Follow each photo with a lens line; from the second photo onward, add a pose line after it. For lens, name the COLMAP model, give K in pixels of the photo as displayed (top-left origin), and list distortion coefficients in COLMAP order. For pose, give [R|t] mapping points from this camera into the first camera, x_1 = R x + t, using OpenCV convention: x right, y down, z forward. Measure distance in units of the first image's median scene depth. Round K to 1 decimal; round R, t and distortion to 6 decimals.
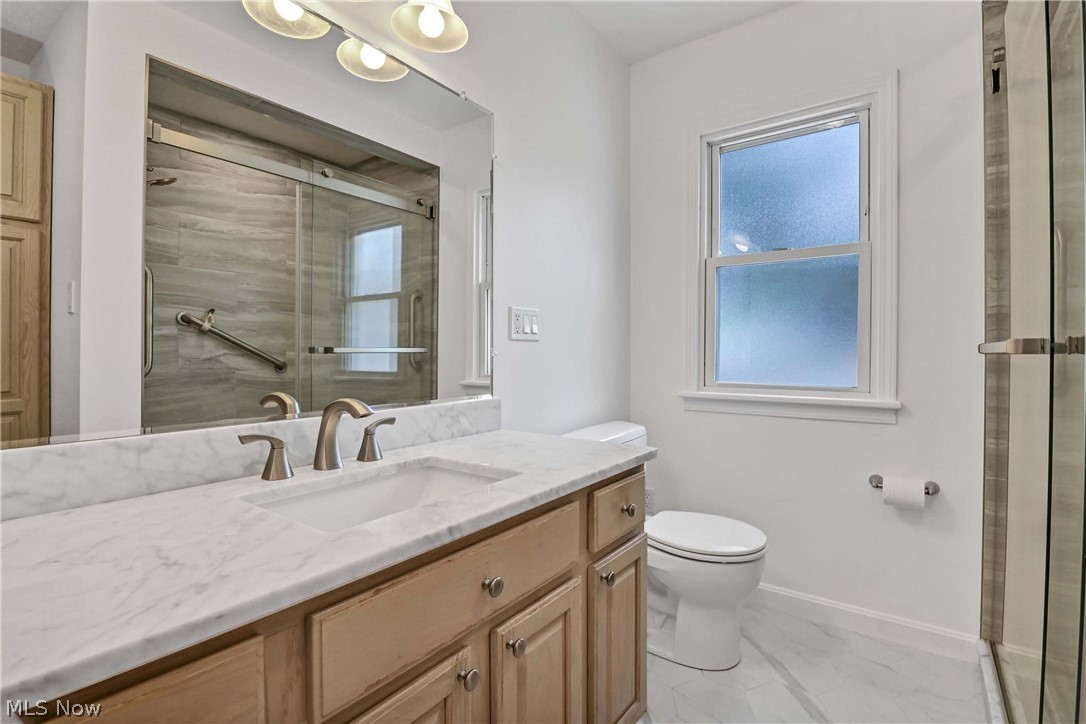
lens RADIAL K [[495.6, 0, 540.9], [0, 495.6, 356.7], [0, 0, 1]] dist [-0.020365, -0.000582]
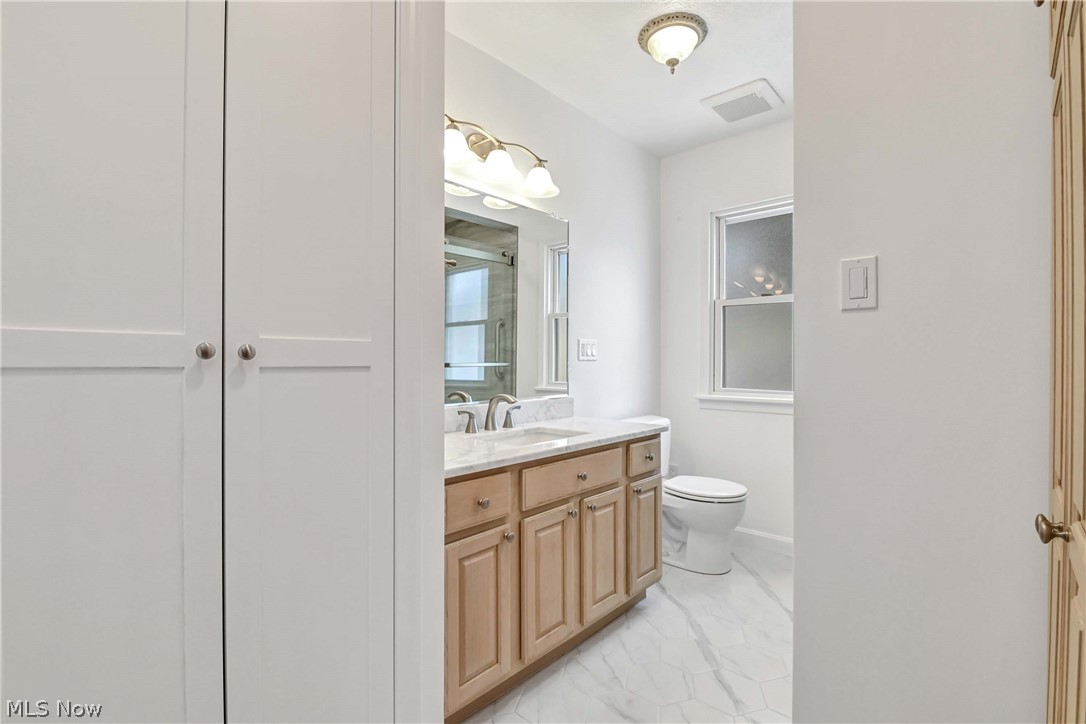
lens RADIAL K [[517.1, 0, 543.8], [0, 517.1, 368.3], [0, 0, 1]] dist [0.000693, 0.000428]
pose [[0.996775, 0.000658, -0.080241, -0.043786], [-0.000114, 0.999977, 0.006774, -0.020715], [0.080243, -0.006743, 0.996753, -0.694001]]
